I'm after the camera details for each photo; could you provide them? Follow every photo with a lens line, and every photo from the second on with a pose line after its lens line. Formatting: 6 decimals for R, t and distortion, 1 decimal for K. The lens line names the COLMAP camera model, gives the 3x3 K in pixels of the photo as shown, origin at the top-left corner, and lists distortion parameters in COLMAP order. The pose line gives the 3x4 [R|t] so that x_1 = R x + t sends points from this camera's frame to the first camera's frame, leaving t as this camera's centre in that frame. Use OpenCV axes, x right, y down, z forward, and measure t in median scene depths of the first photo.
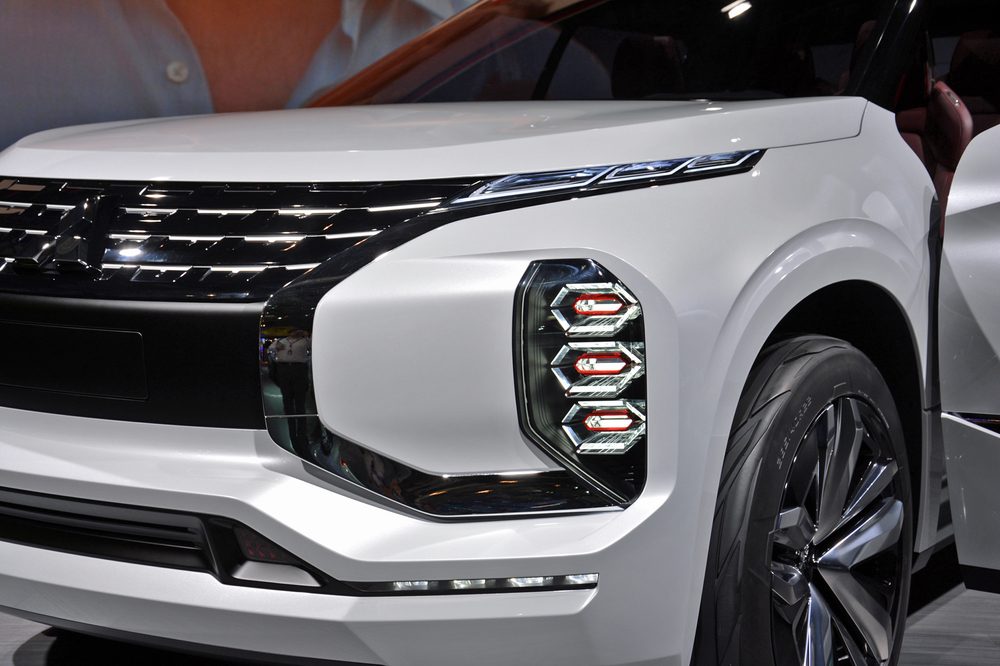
lens RADIAL K [[1641.6, 0, 500.1], [0, 1641.6, 269.3], [0, 0, 1]] dist [0.017734, -0.000180]
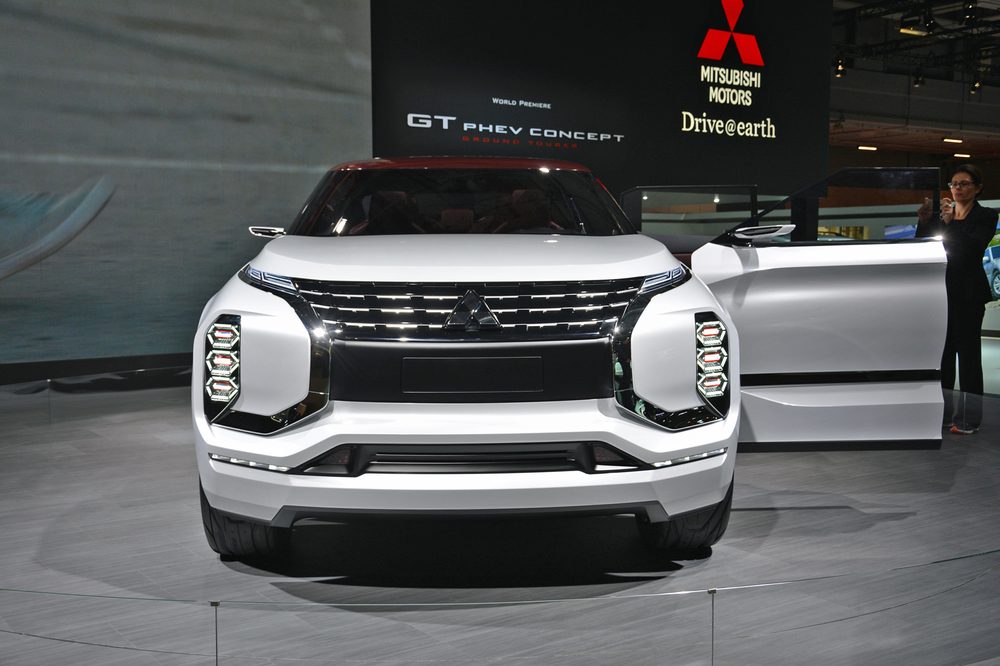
lens RADIAL K [[1112.1, 0, 500.0], [0, 1112.1, 333.0], [0, 0, 1]] dist [0.001207, -0.001331]
pose [[0.809392, -0.053953, 0.584785, -1.073933], [0.047880, 0.998518, 0.025855, -0.029852], [-0.585314, 0.007073, 0.810776, -0.082295]]
